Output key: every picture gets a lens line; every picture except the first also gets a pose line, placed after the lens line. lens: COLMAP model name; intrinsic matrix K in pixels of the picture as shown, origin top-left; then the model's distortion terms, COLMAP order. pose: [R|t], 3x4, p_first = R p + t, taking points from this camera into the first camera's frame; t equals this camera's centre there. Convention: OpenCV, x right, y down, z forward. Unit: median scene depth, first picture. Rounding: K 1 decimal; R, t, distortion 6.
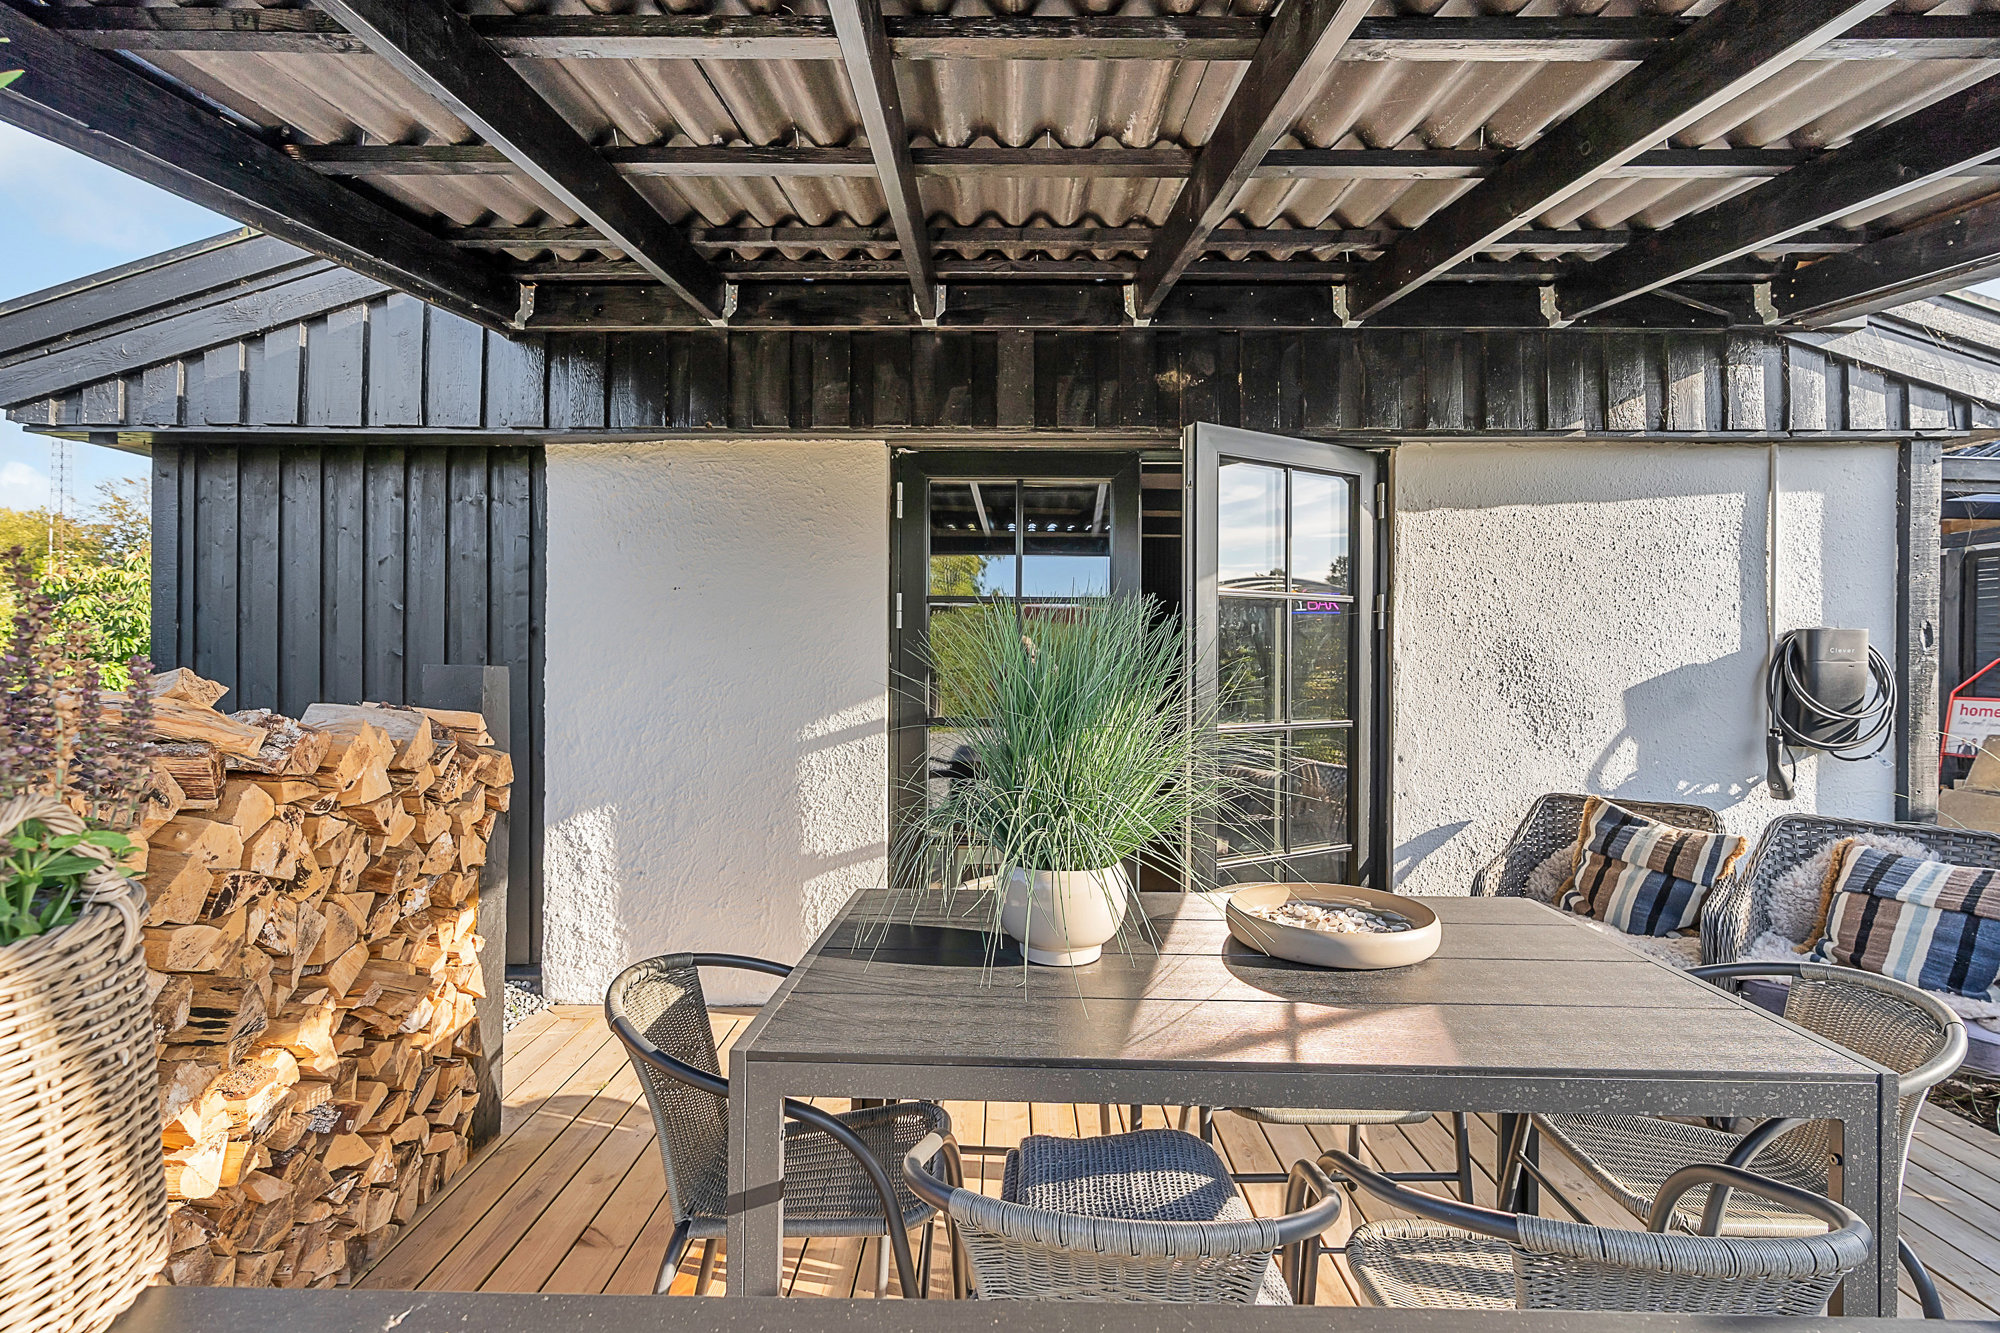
lens RADIAL K [[1085.8, 0, 998.7], [0, 1085.8, 654.1], [0, 0, 1]] dist [0.004757, 0.001123]
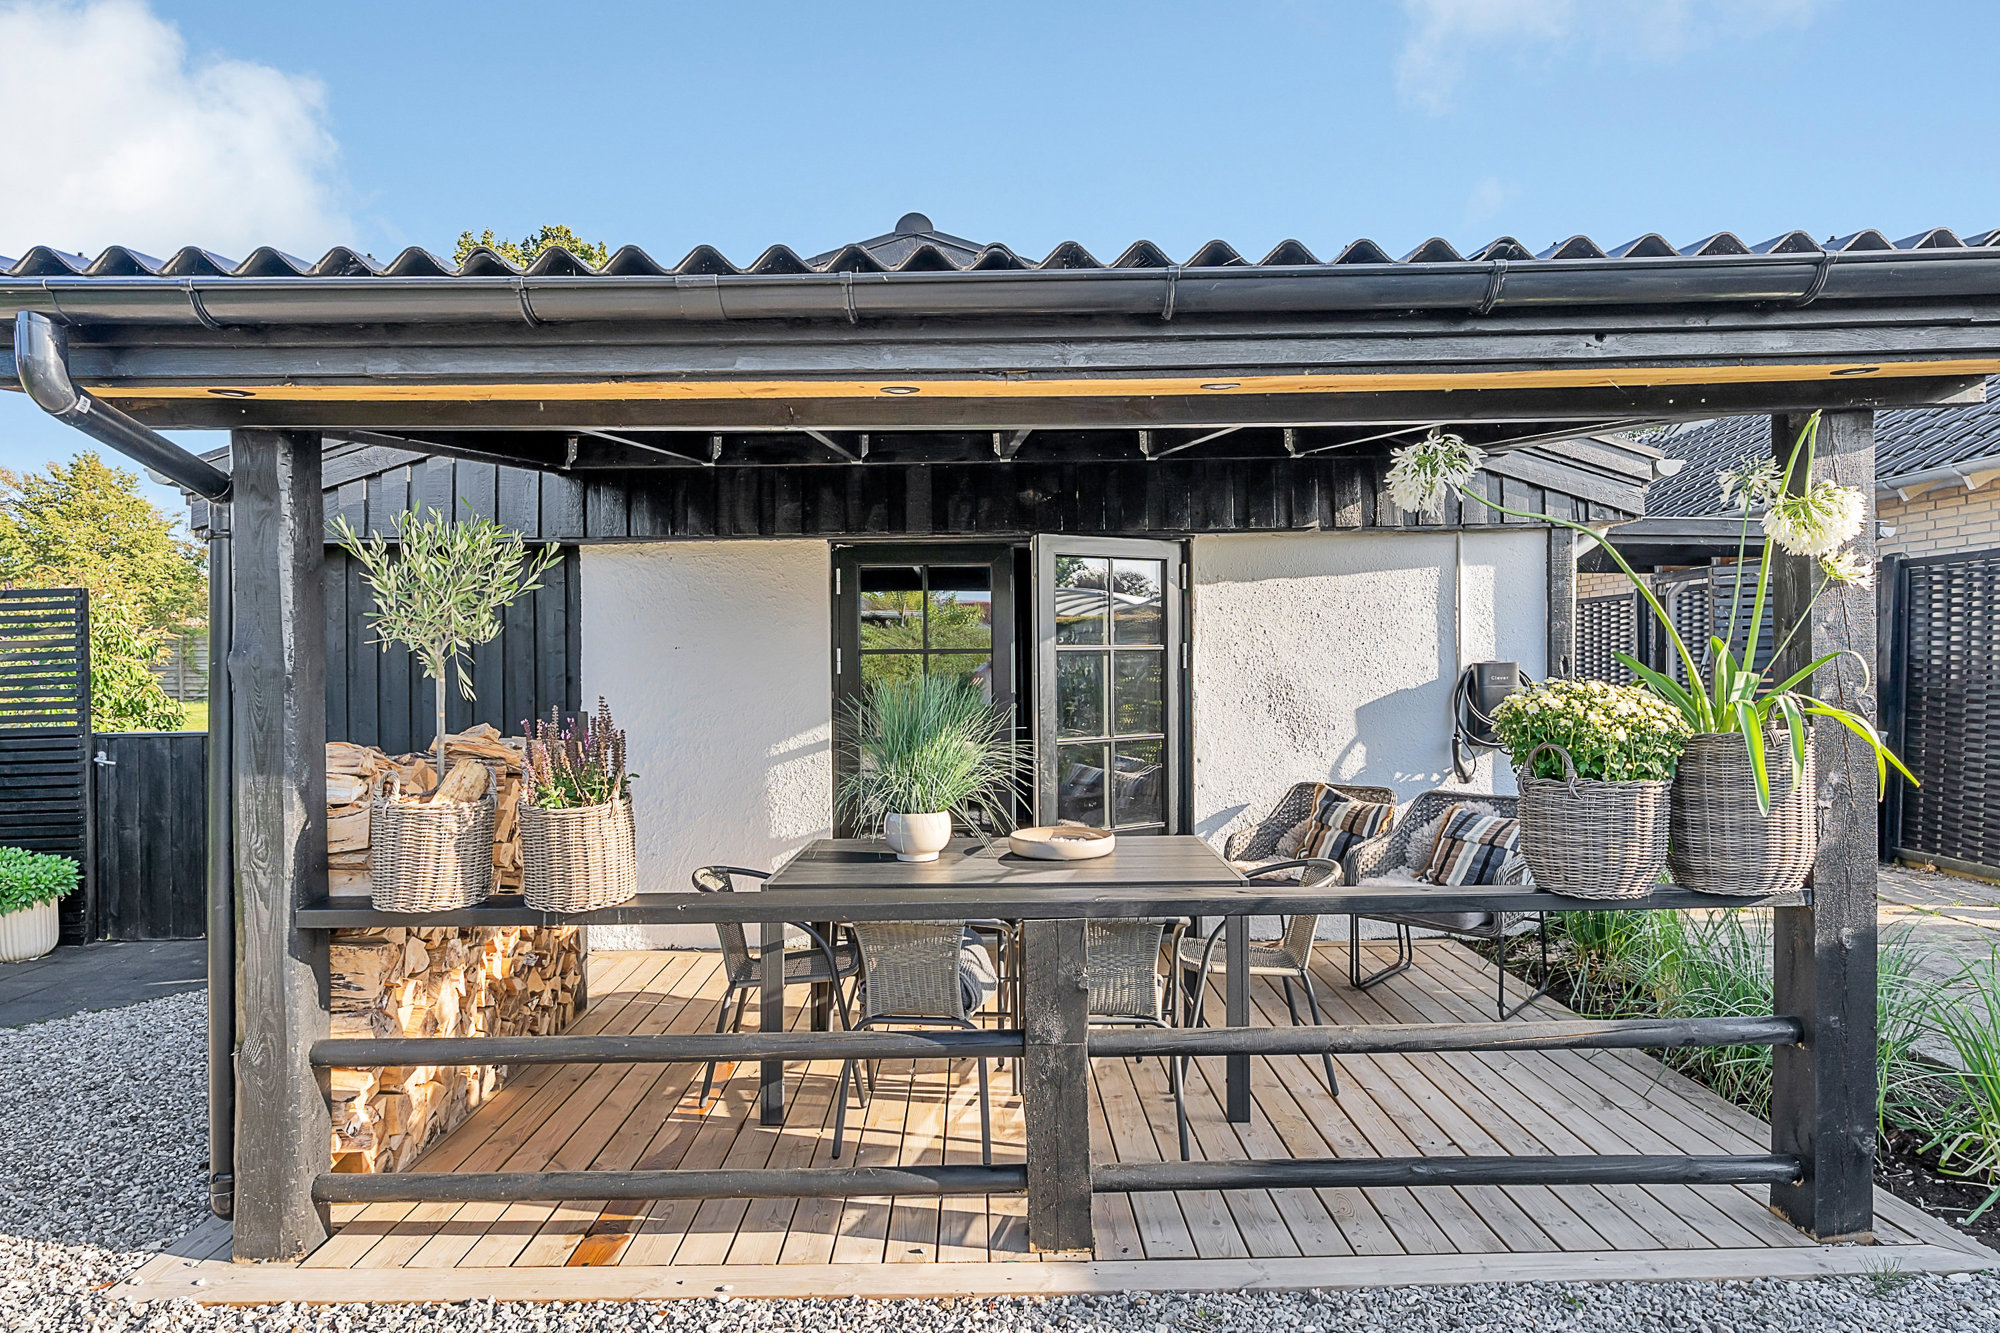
lens RADIAL K [[1118.4, 0, 1004.6], [0, 1118.4, 629.5], [0, 0, 1]] dist [-0.004557, -0.001153]
pose [[0.998679, -0.015425, 0.049017, 0.052145], [0.017076, 0.999295, -0.033439, -0.029655], [-0.048466, 0.034232, 0.998238, -0.450524]]
